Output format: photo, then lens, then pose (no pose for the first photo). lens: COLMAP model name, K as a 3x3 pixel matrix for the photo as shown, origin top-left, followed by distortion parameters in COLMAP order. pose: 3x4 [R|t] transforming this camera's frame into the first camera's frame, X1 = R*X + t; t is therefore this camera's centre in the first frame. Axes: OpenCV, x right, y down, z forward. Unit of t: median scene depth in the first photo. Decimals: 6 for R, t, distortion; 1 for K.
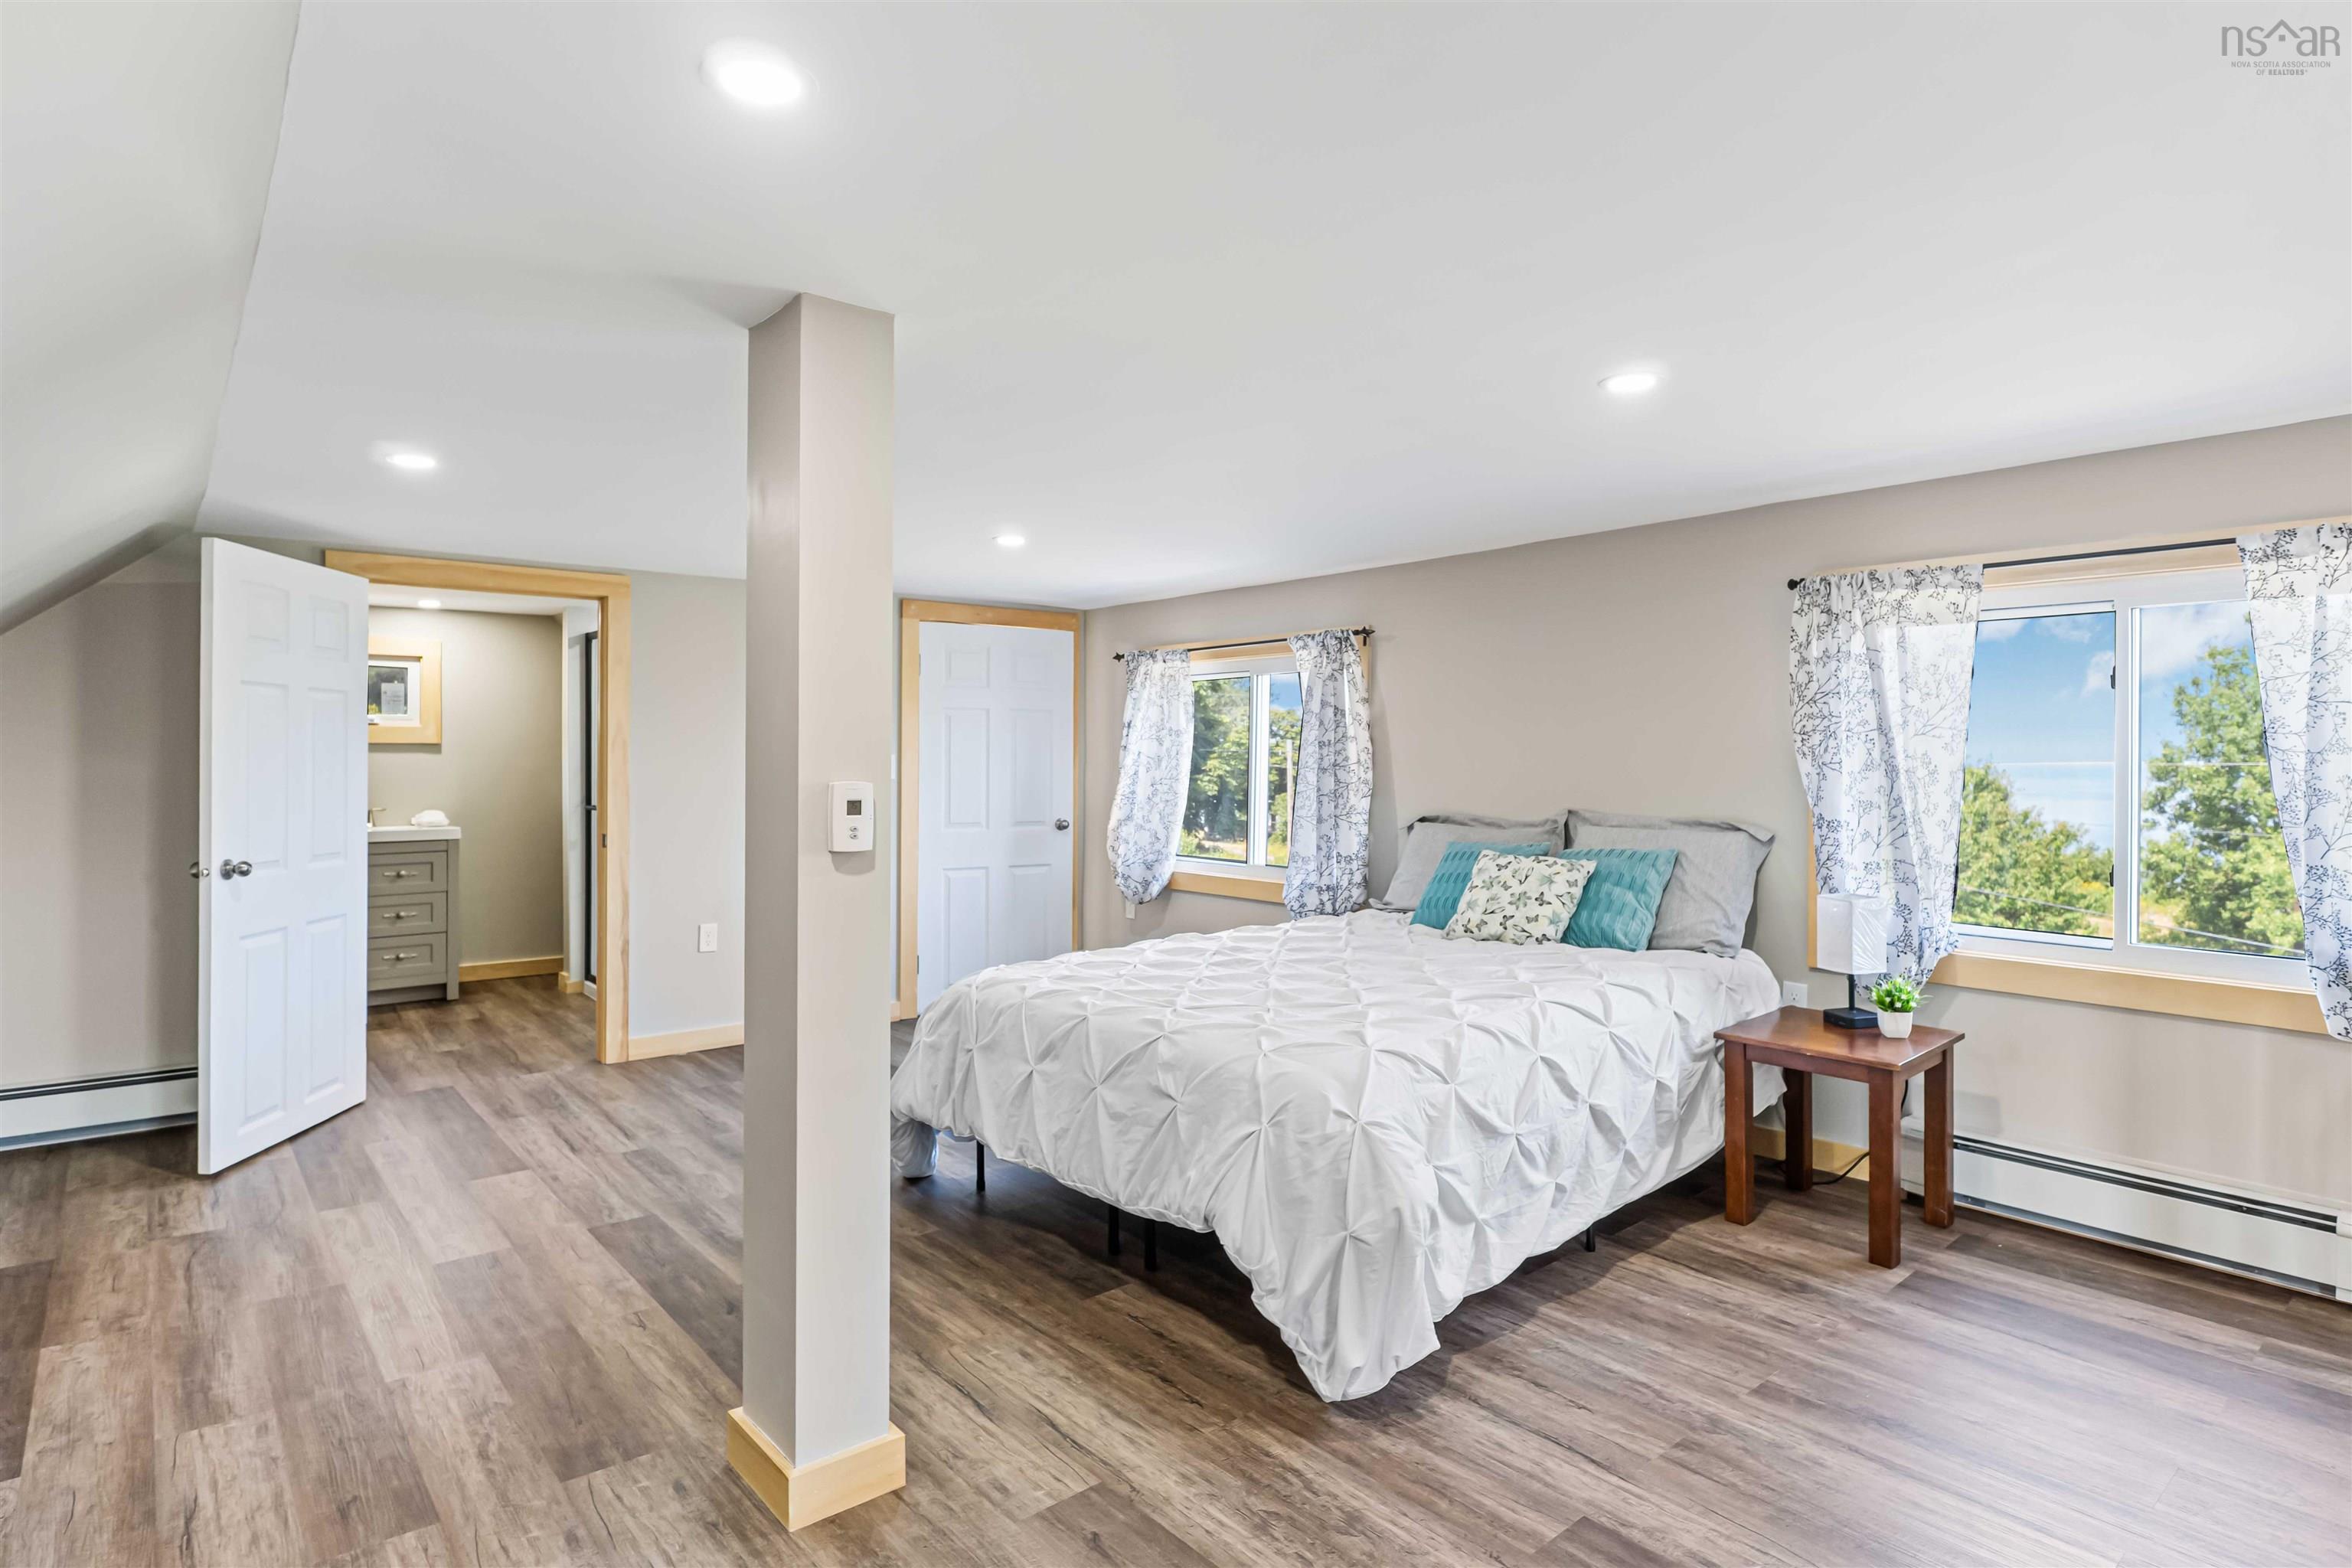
lens RADIAL K [[1237.1, 0, 1170.1], [0, 1237.1, 759.9], [0, 0, 1]] dist [-0.002574, -0.000063]
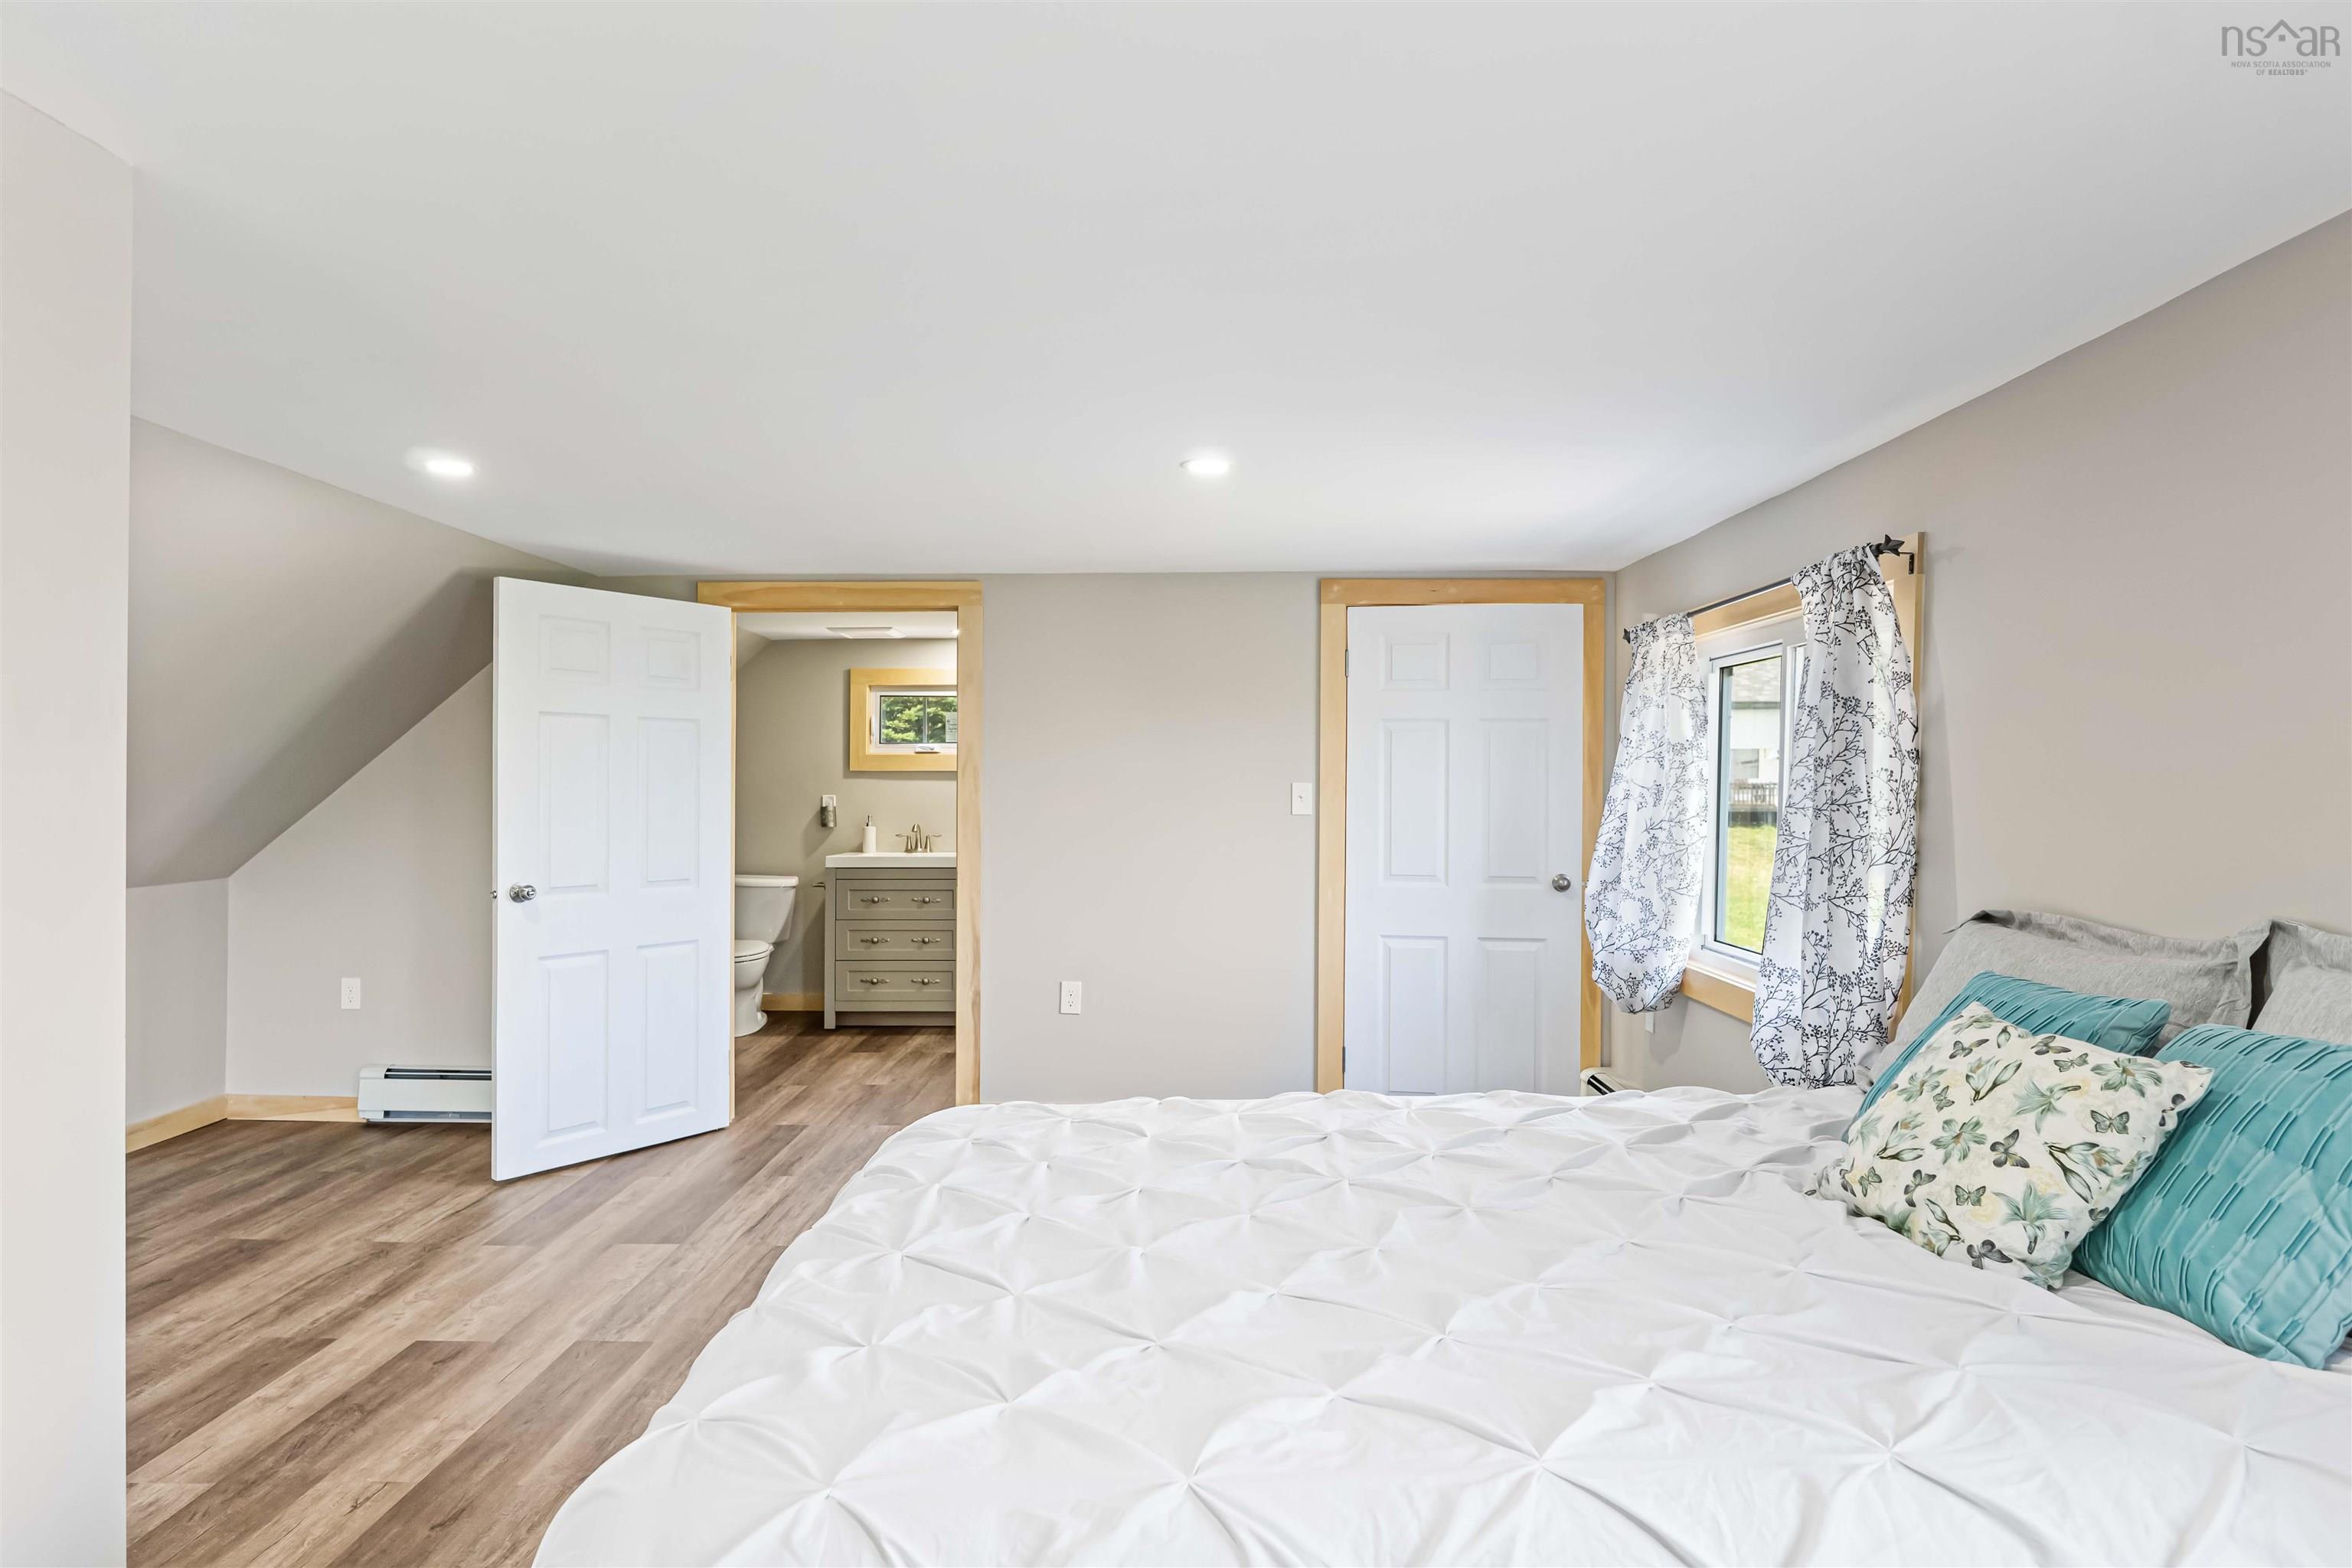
lens RADIAL K [[1298.2, 0, 1176.0], [0, 1298.2, 784.0], [0, 0, 1]] dist [-0.001045, -0.001755]
pose [[0.761501, 0.001013, -0.648163, 0.362234], [-0.002791, 0.999995, -0.001716, -0.002800], [0.648158, 0.003116, 0.761500, 0.504682]]
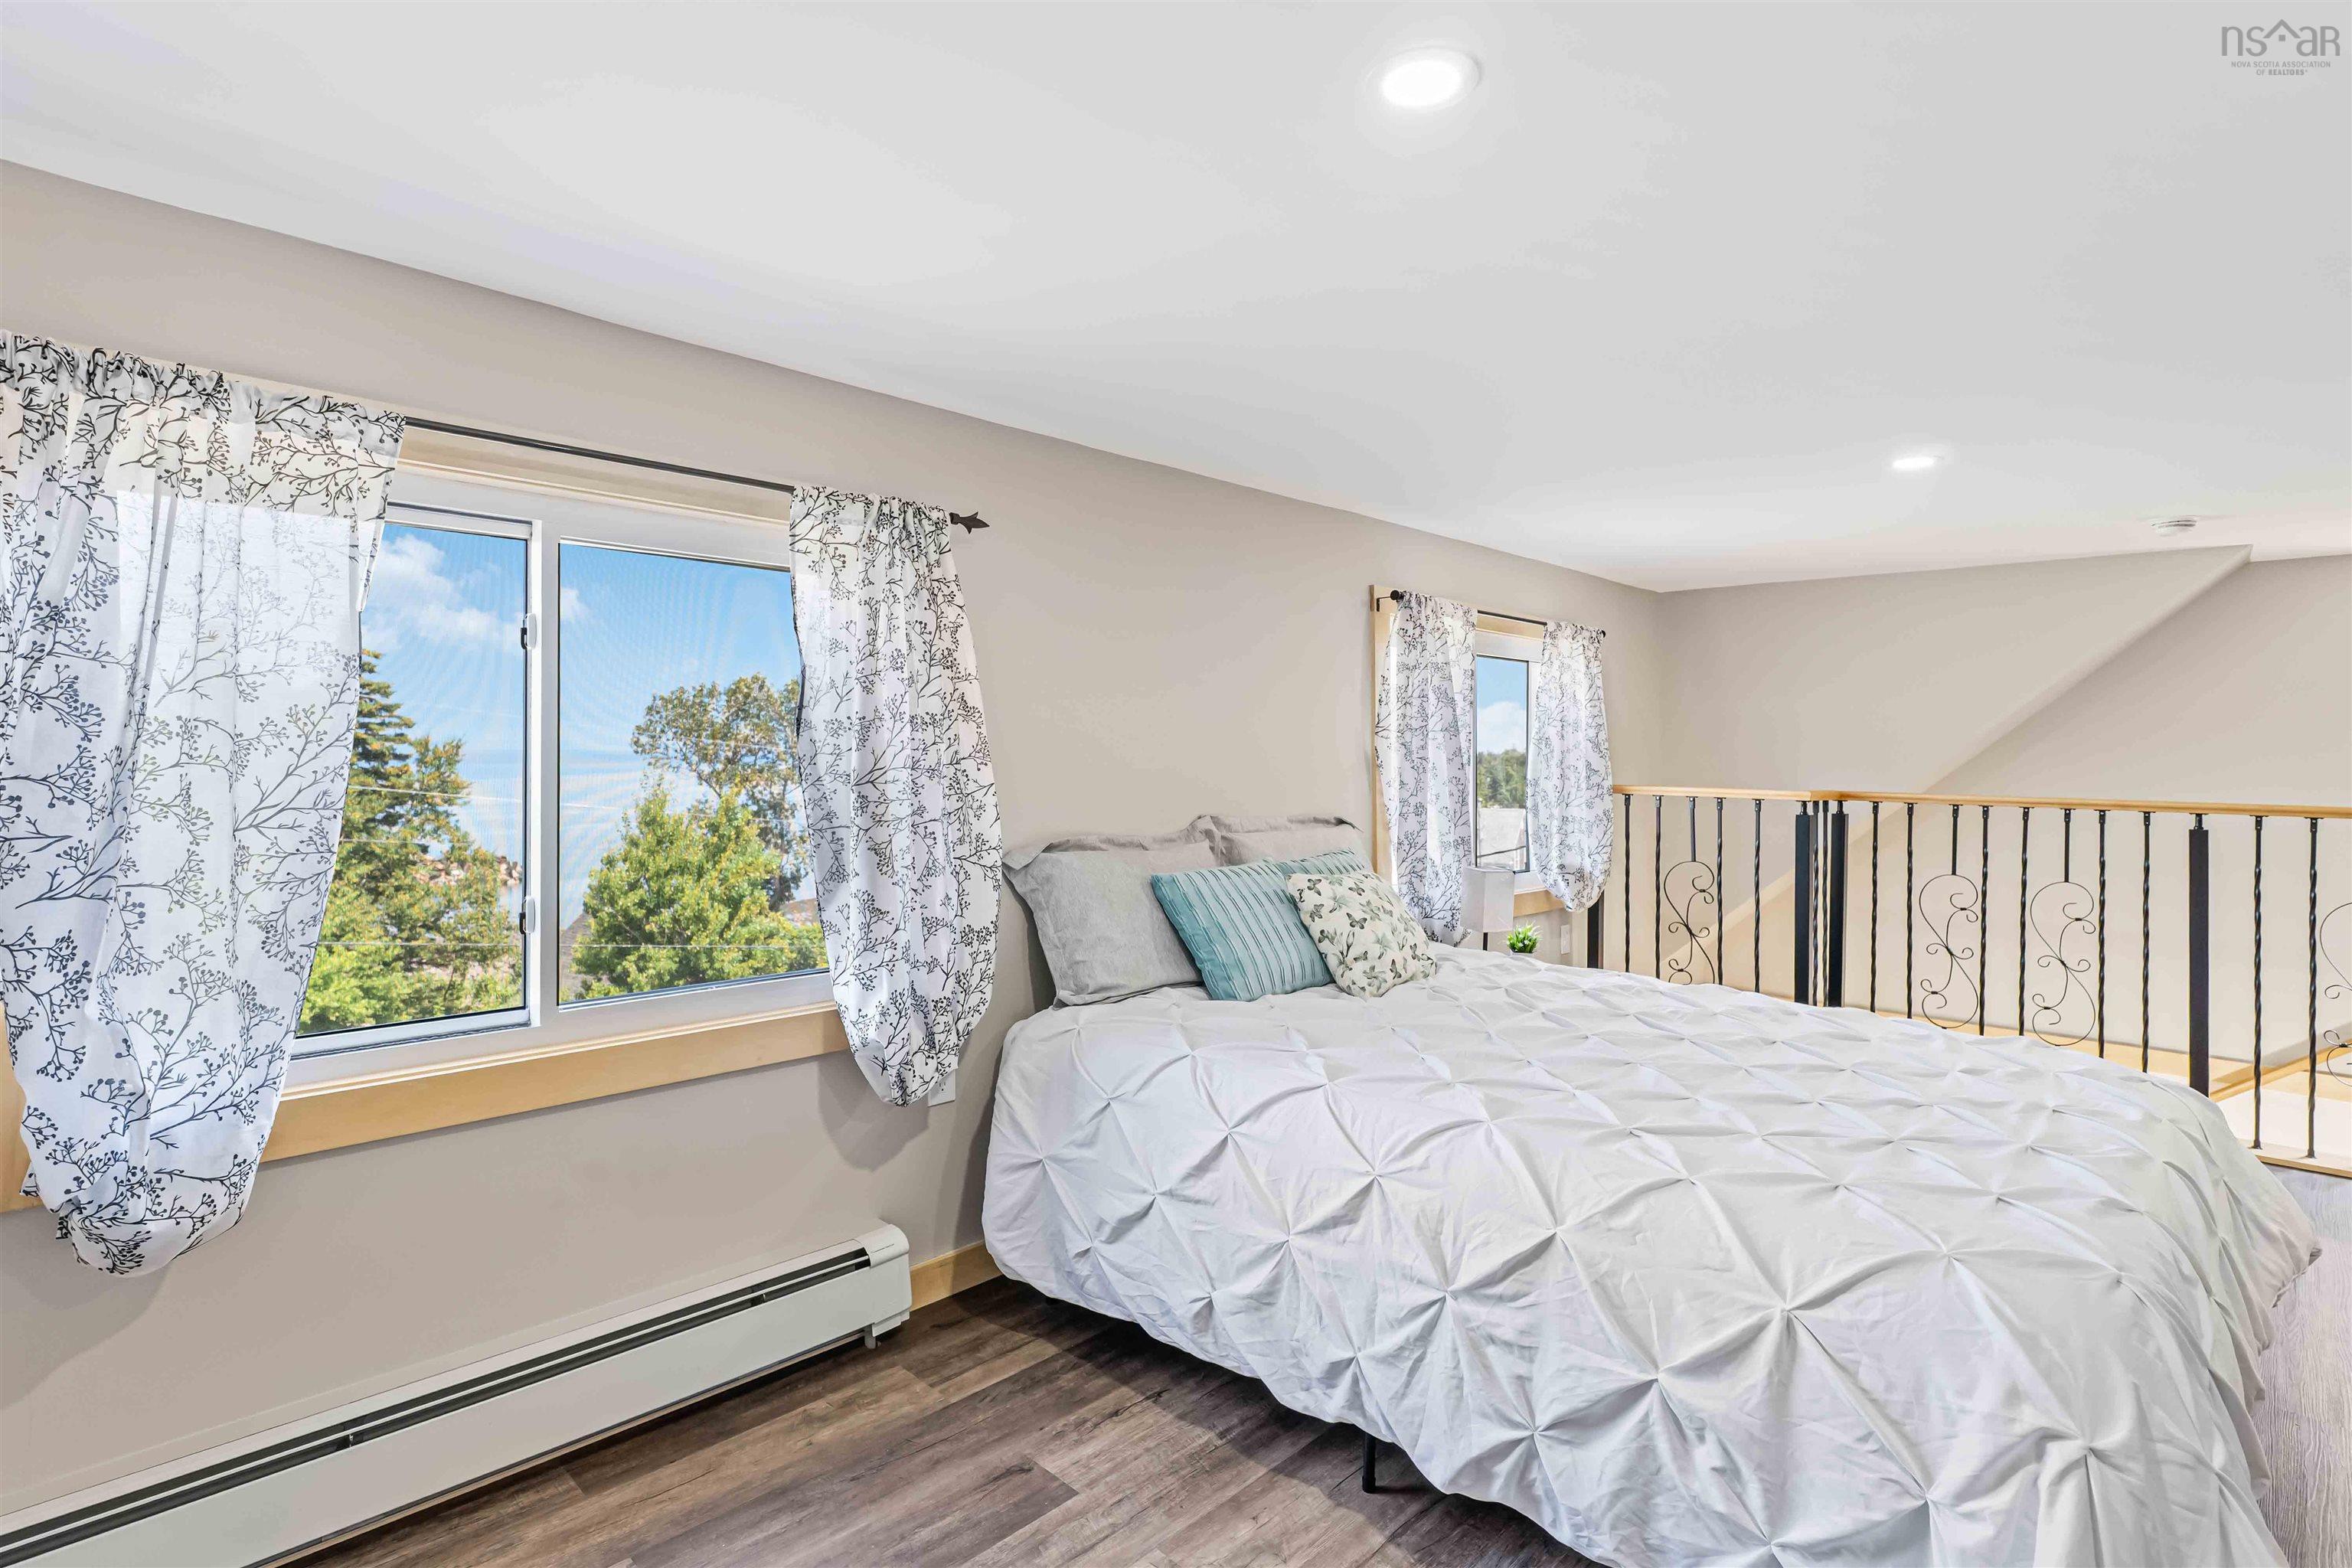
lens RADIAL K [[1175.0, 0, 1184.2], [0, 1175.0, 759.4], [0, 0, 1]] dist [-0.001810, -0.000158]
pose [[-0.116093, -0.010197, 0.993186, -0.479452], [-0.009203, 0.999915, 0.009191, -0.002285], [-0.993196, -0.008073, -0.116177, 1.240509]]
